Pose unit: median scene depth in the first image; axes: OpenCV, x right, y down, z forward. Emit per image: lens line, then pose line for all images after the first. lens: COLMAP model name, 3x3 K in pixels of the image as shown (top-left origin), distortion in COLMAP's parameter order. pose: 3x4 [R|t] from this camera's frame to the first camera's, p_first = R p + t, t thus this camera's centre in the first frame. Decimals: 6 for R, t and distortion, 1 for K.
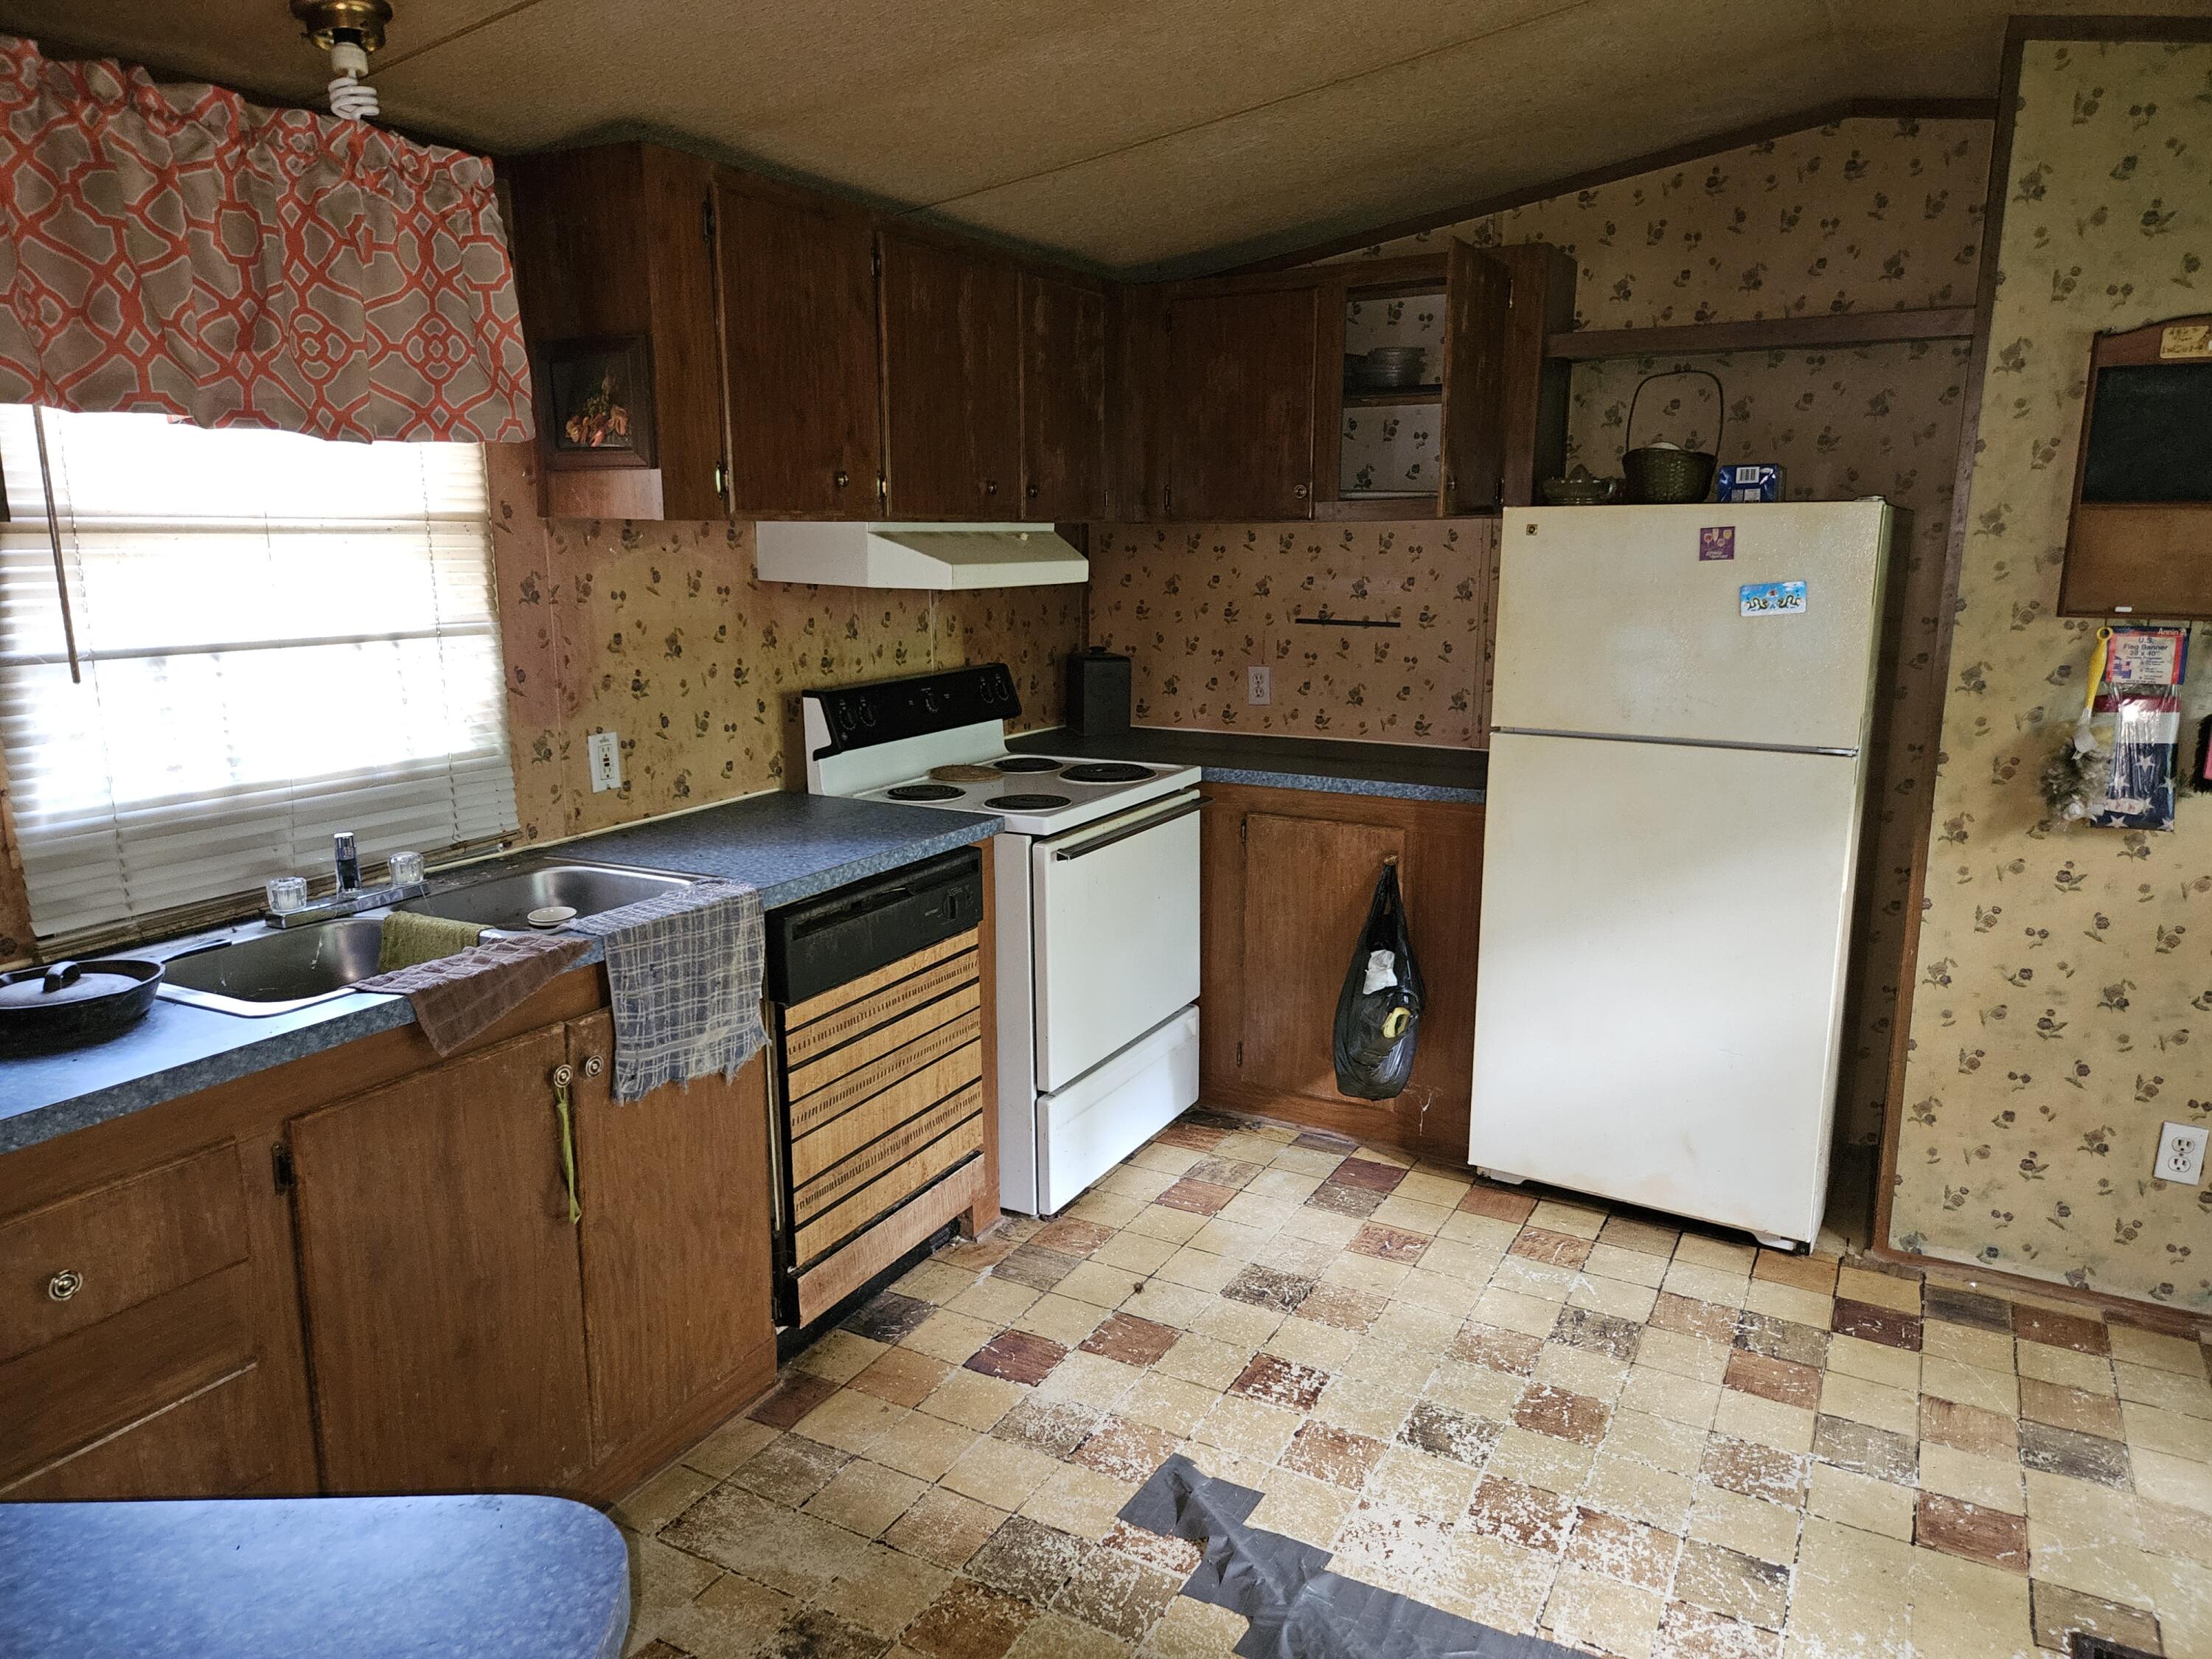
lens RADIAL K [[1488.6, 0, 1104.8], [0, 1488.6, 825.5], [0, 0, 1]] dist [0.033582, -0.013509]
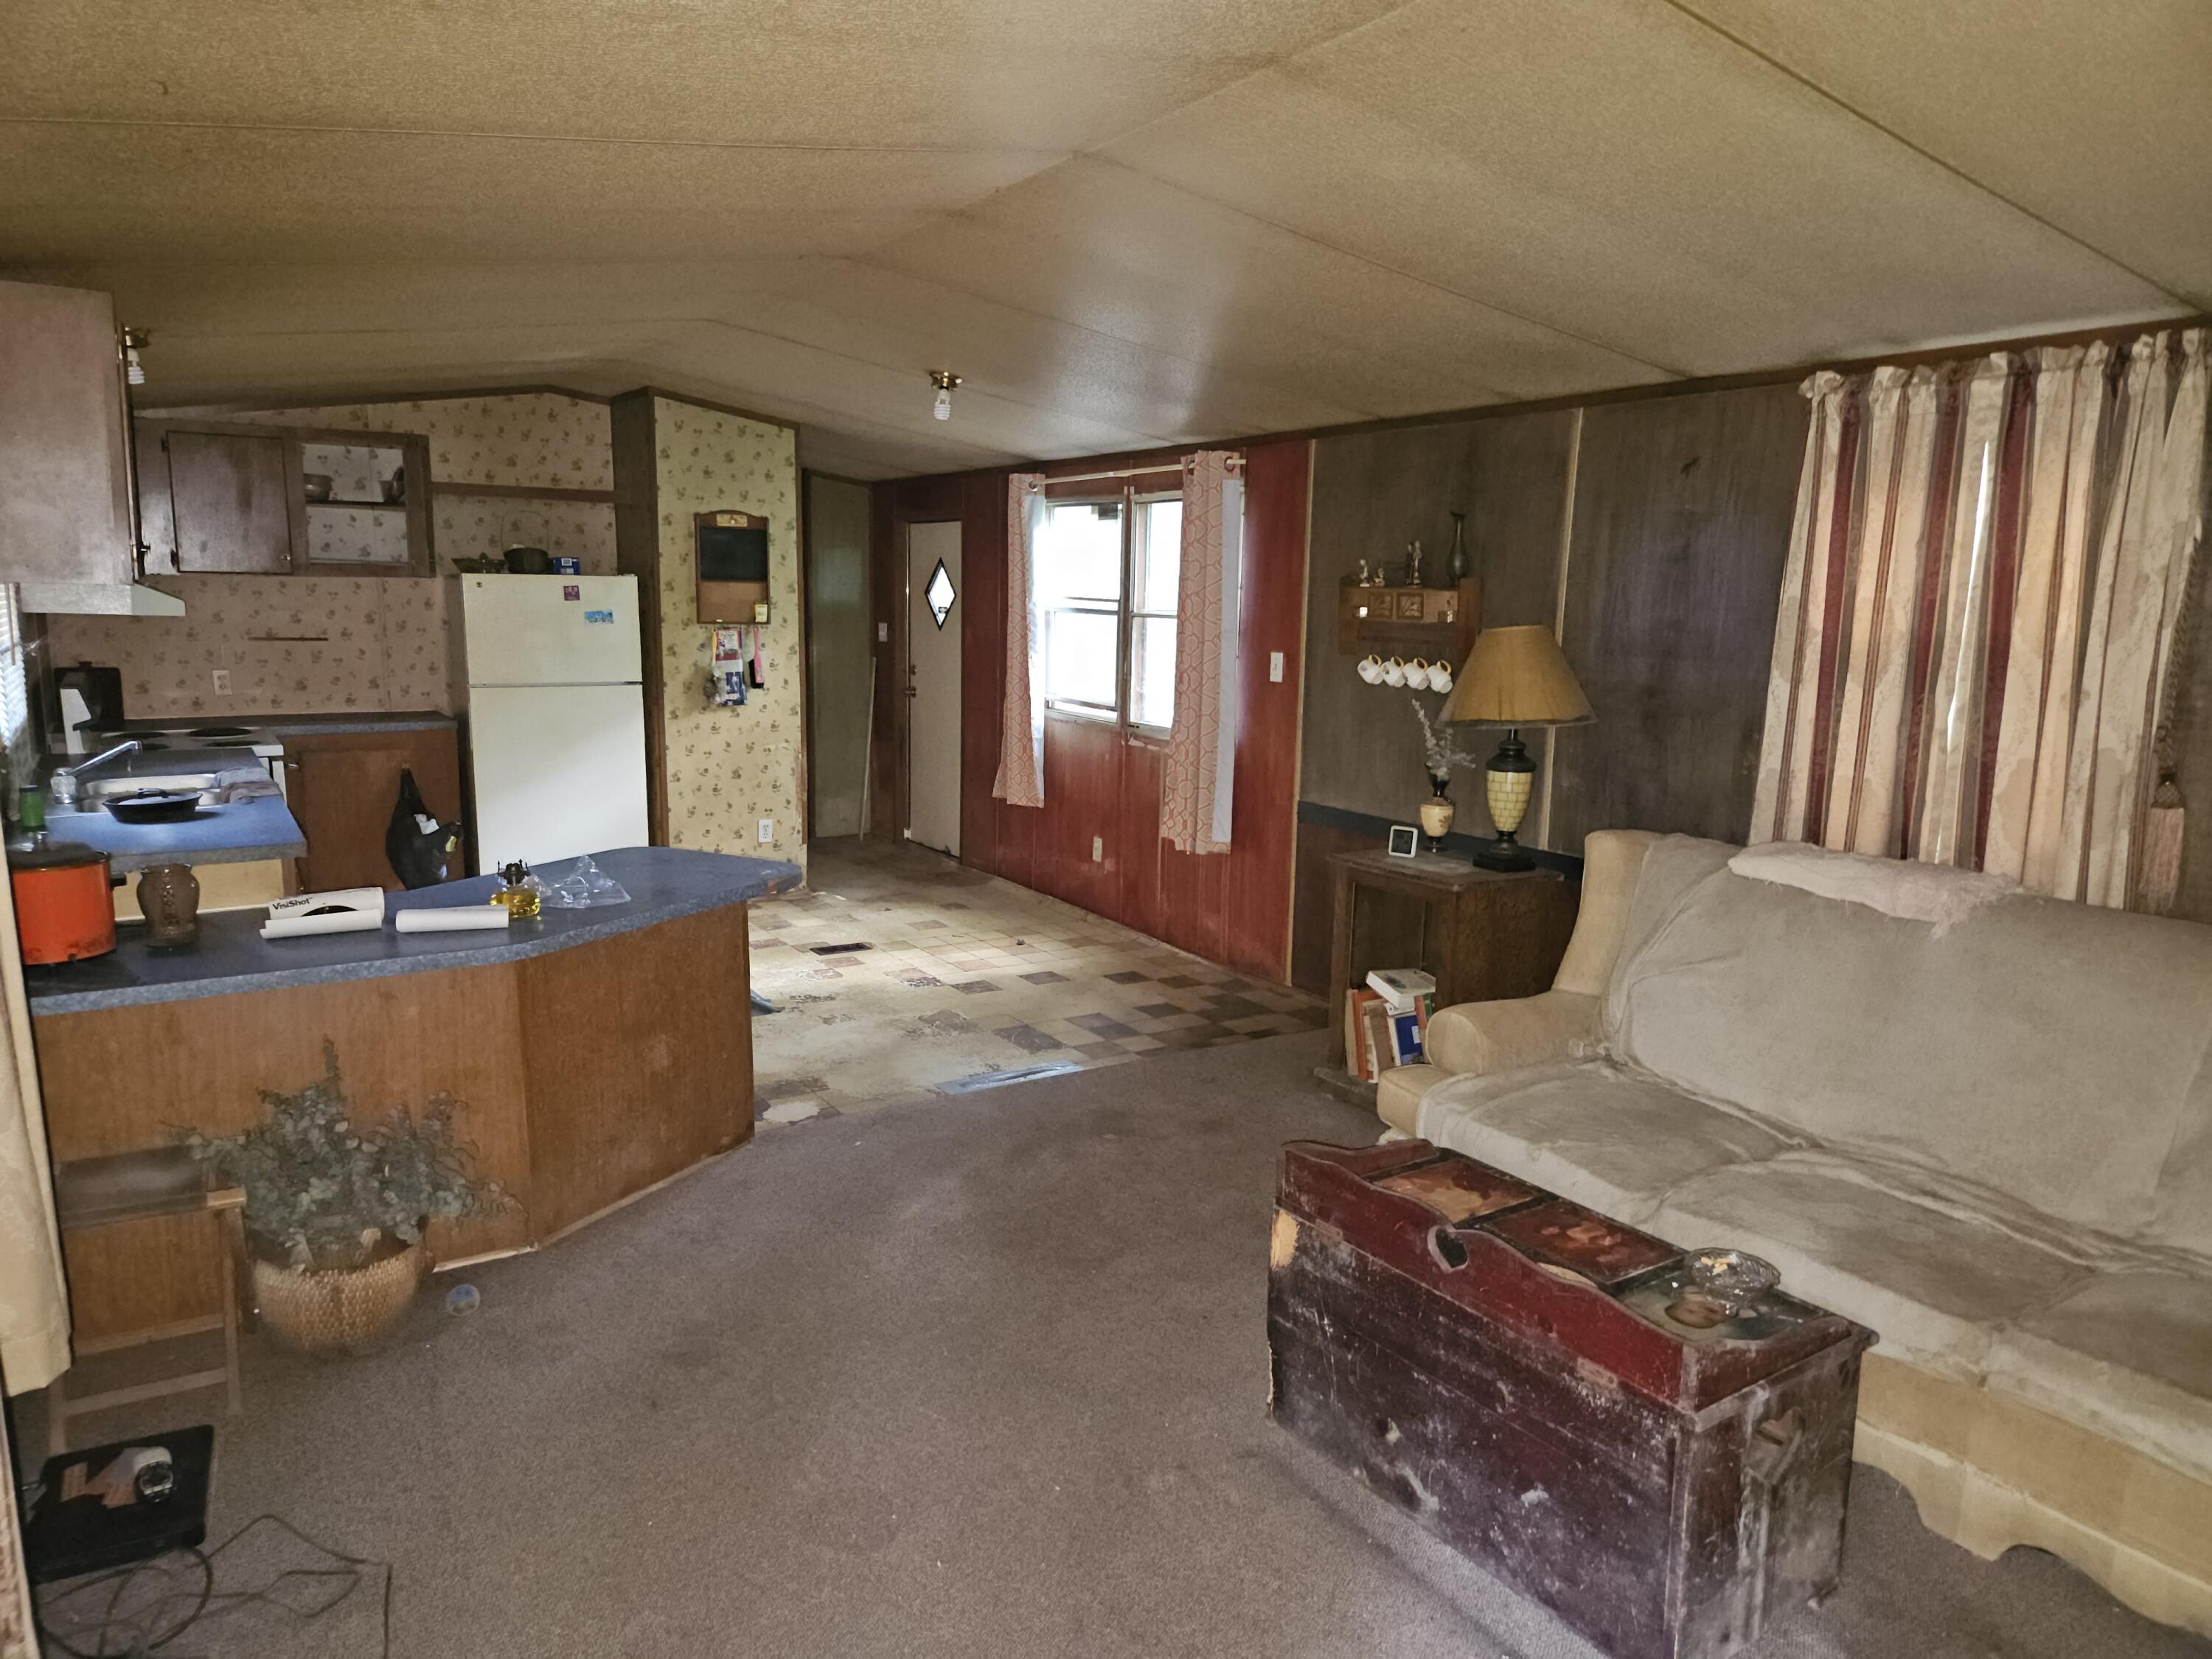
lens RADIAL K [[1488.6, 0, 1115.5], [0, 1488.6, 817.8], [0, 0, 1]] dist [0.033582, -0.013509]
pose [[0.475577, -0.126386, 0.870548, -1.179604], [0.156447, 0.986001, 0.057681, 0.137519], [-0.865651, 0.108763, 0.488692, -0.741824]]
